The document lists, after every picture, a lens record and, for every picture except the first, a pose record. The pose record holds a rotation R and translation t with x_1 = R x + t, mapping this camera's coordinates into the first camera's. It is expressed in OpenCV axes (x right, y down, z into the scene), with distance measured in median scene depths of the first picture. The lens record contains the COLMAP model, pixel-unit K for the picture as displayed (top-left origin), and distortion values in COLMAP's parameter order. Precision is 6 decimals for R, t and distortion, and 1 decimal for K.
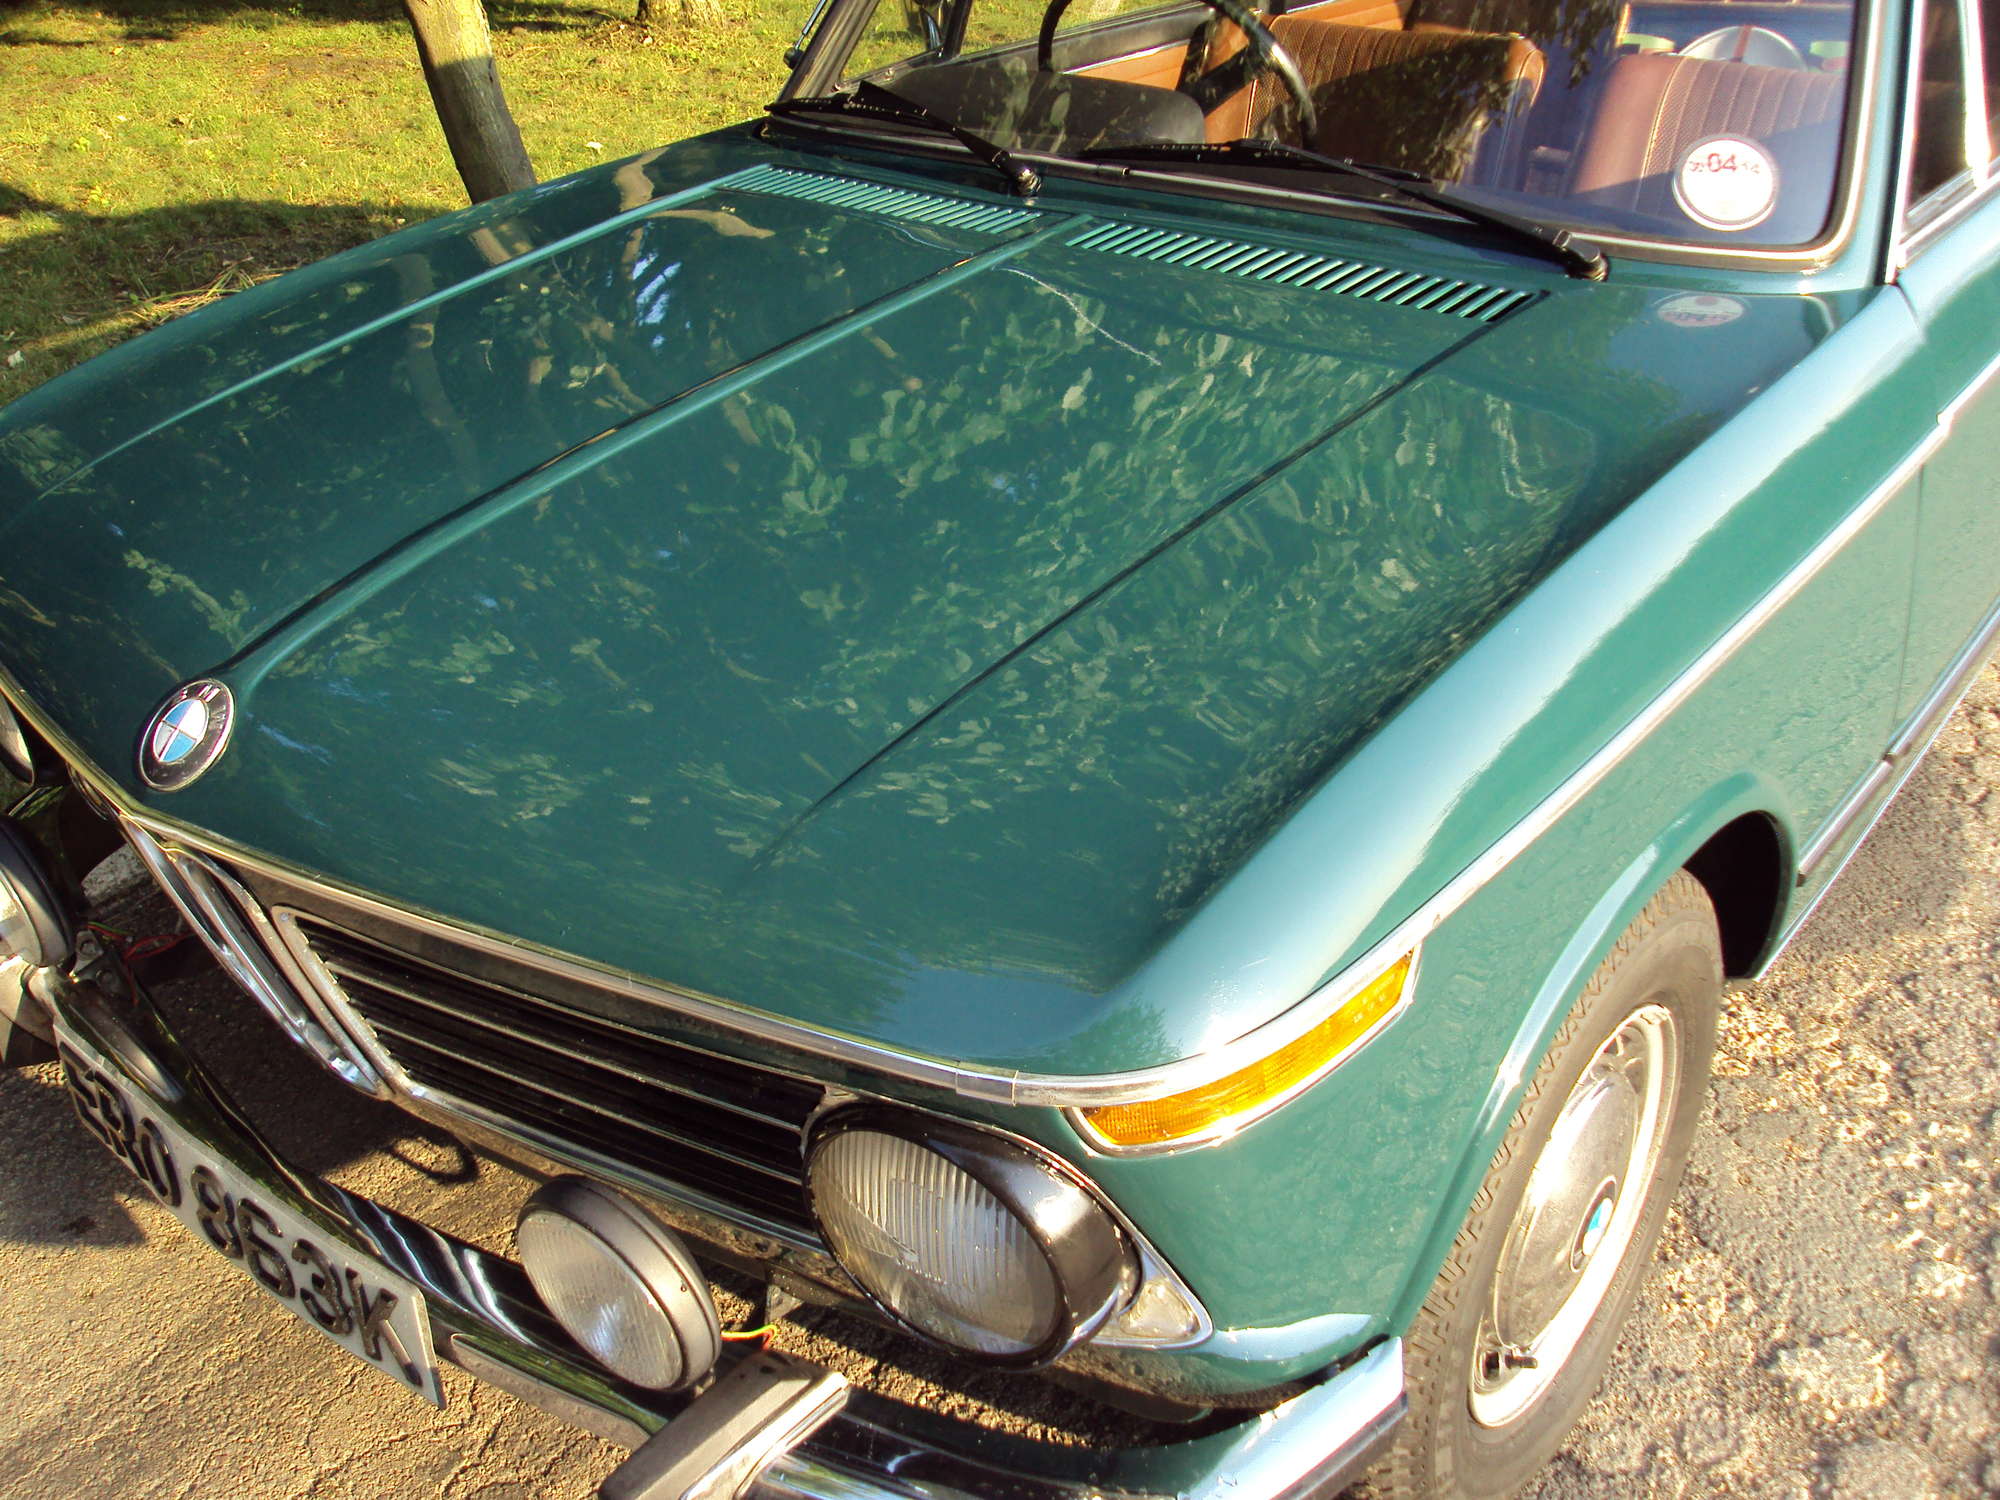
lens RADIAL K [[1925.6, 0, 997.8], [0, 1925.6, 746.2], [0, 0, 1]] dist [-0.074864, 0.000000]
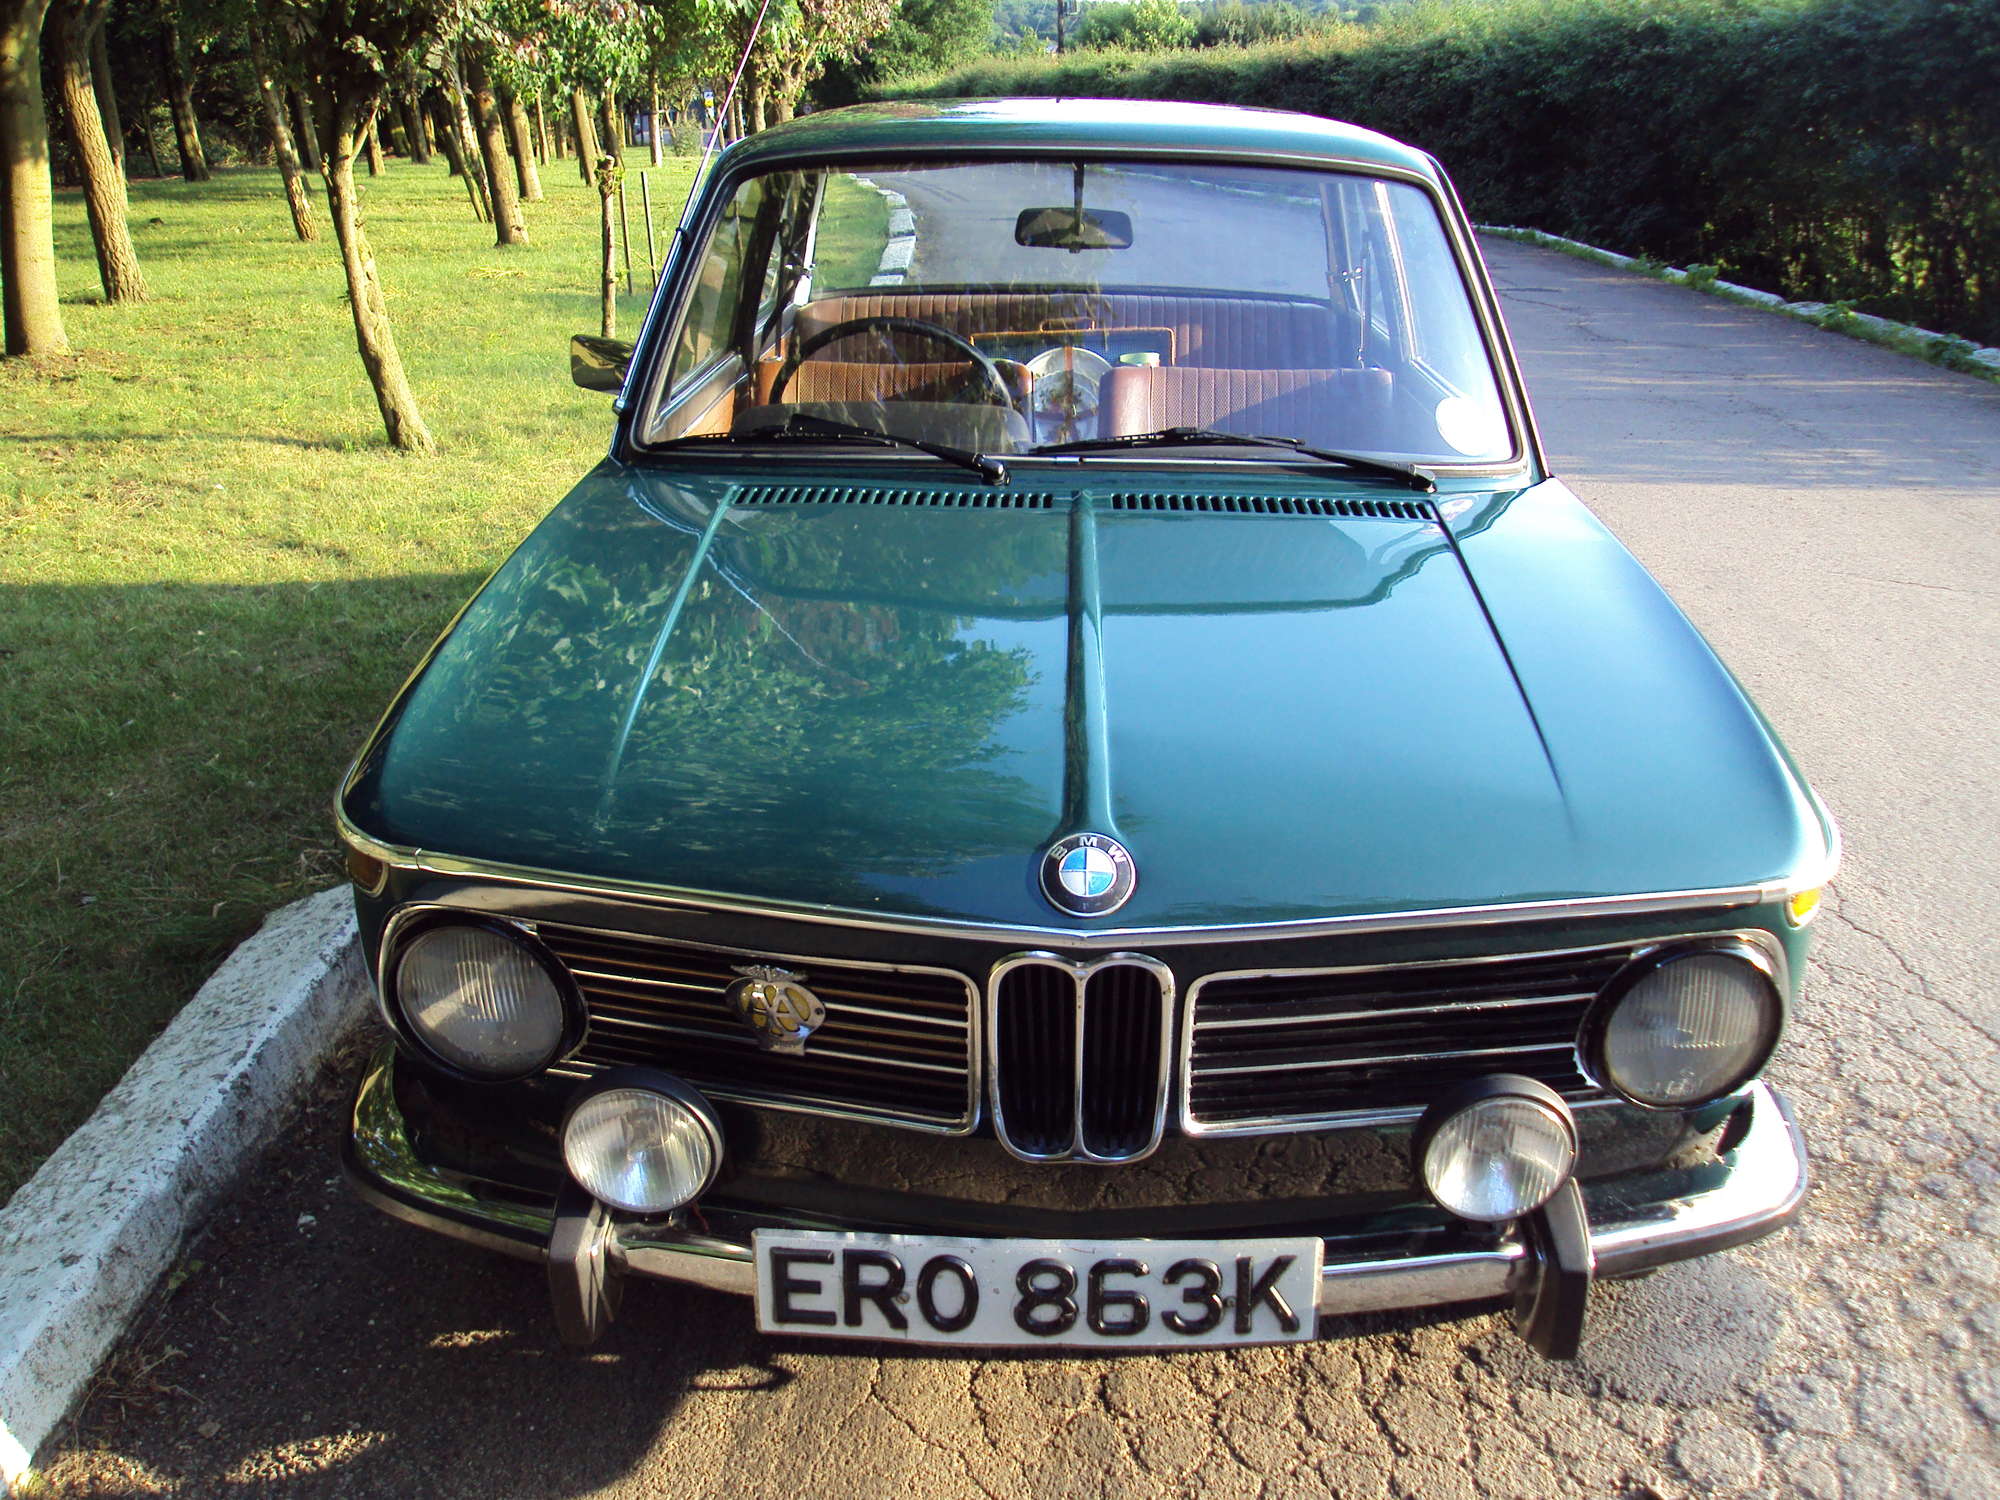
lens RADIAL K [[1925.6, 0, 1000.2], [0, 1925.6, 747.5], [0, 0, 1]] dist [-0.074864, 0.000000]
pose [[0.796876, -0.157716, 0.583192, -0.931547], [0.257167, 0.962052, -0.091221, 0.011185], [-0.546674, 0.222670, 0.807196, -0.041011]]
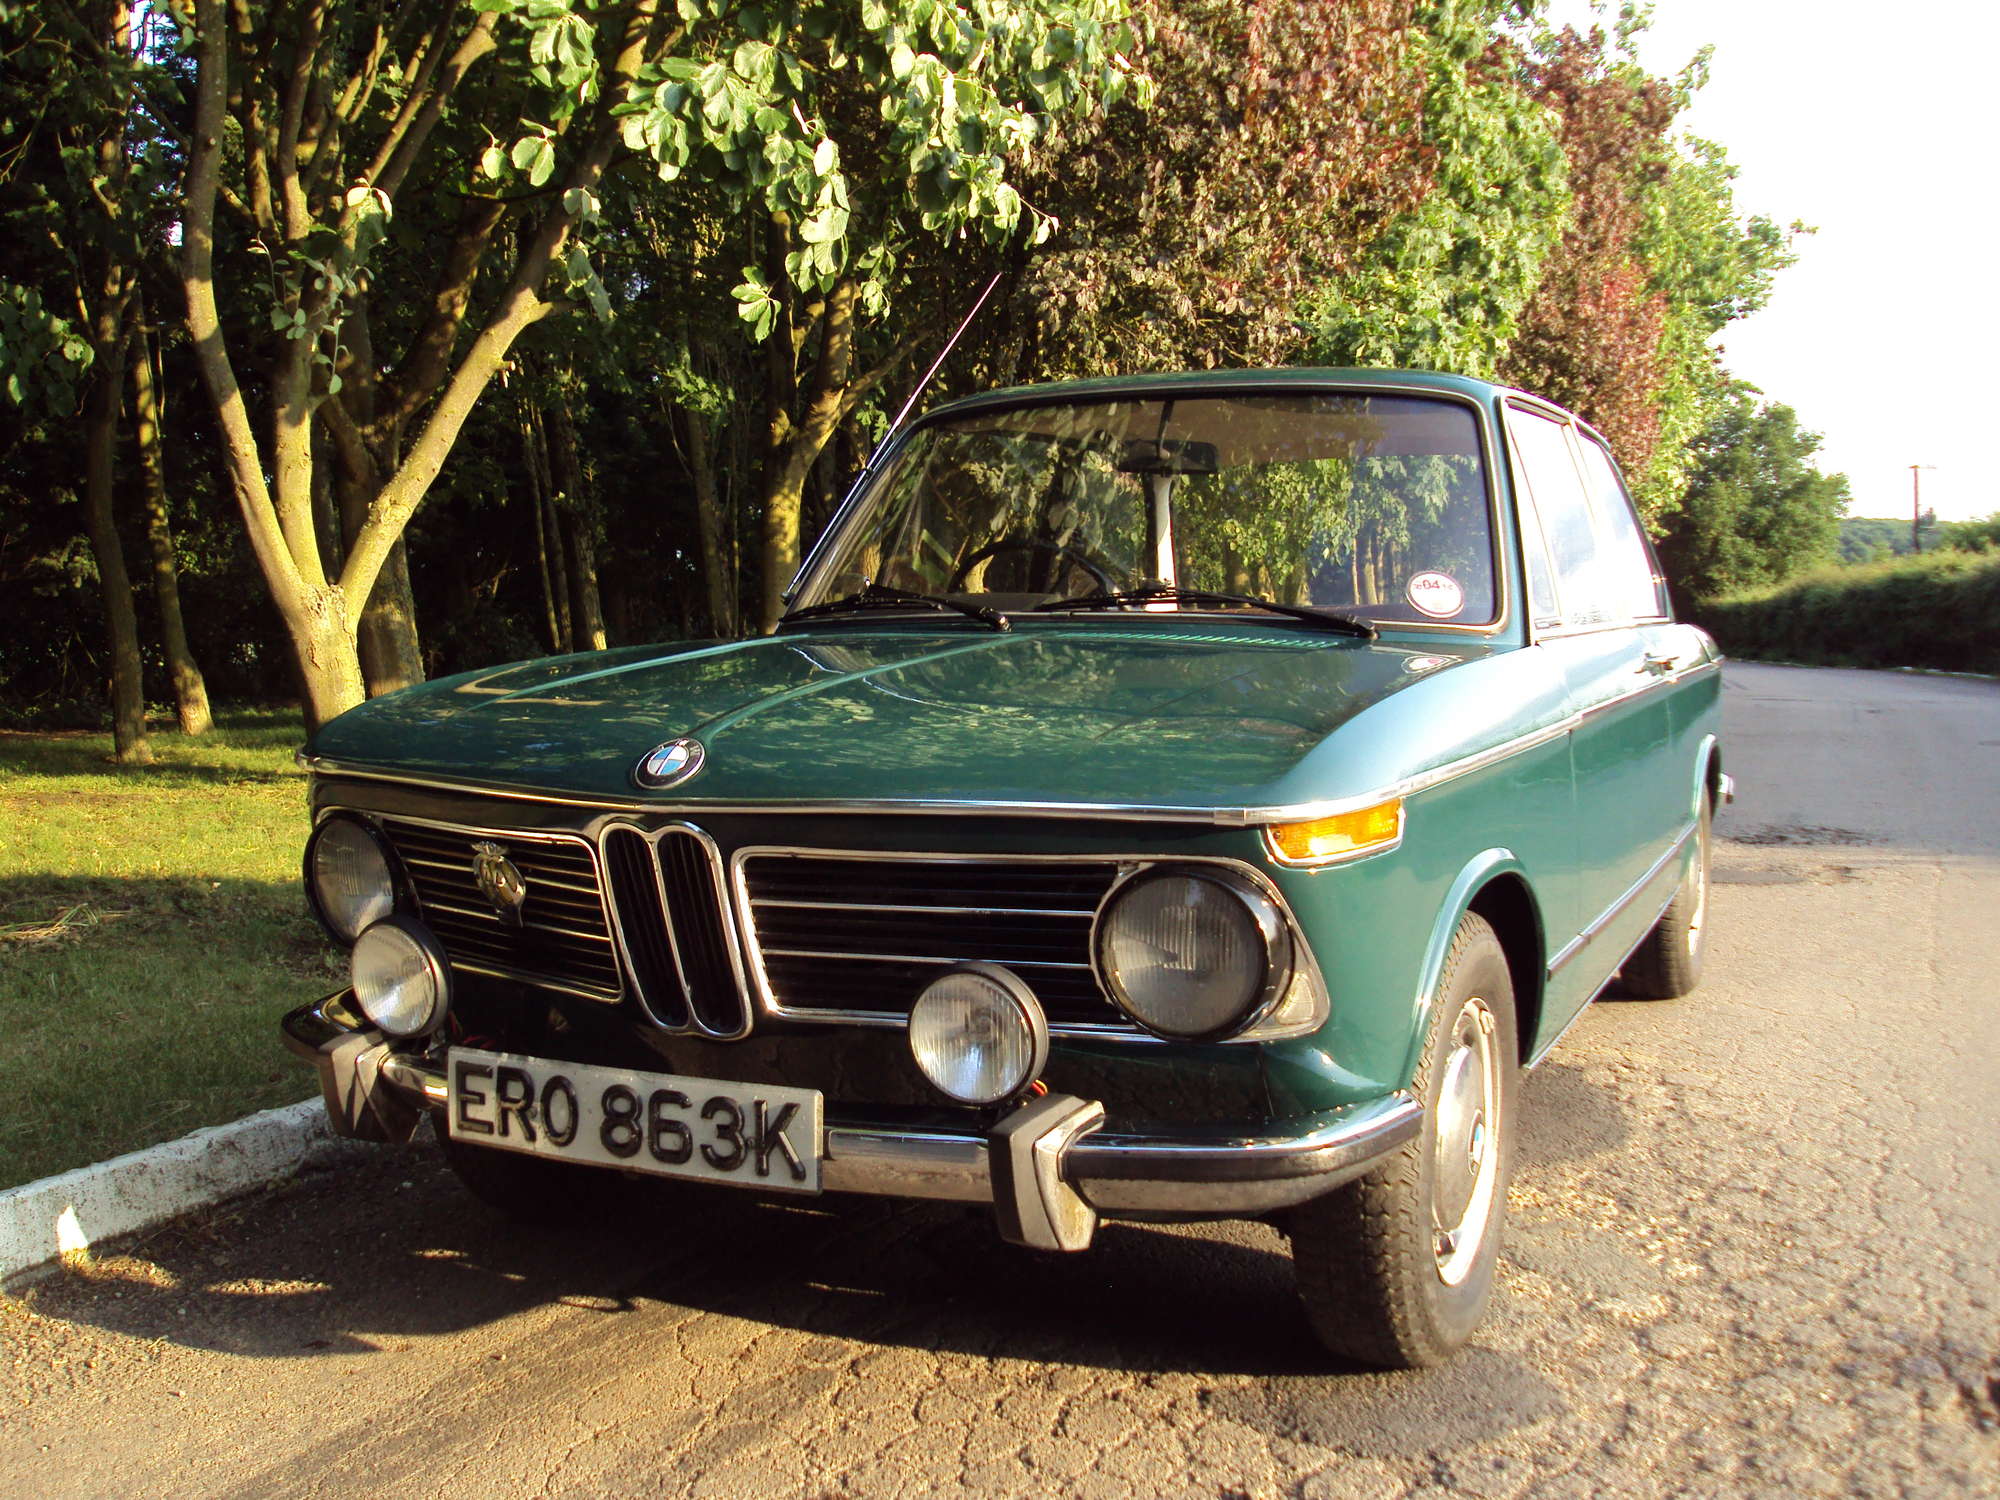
lens RADIAL K [[1925.6, 0, 1001.2], [0, 1925.6, 748.9], [0, 0, 1]] dist [-0.074864, 0.000000]
pose [[0.976269, 0.017213, 0.215877, -0.384277], [0.074797, 0.908693, -0.410710, 0.526369], [-0.203235, 0.417110, 0.885841, -0.424036]]
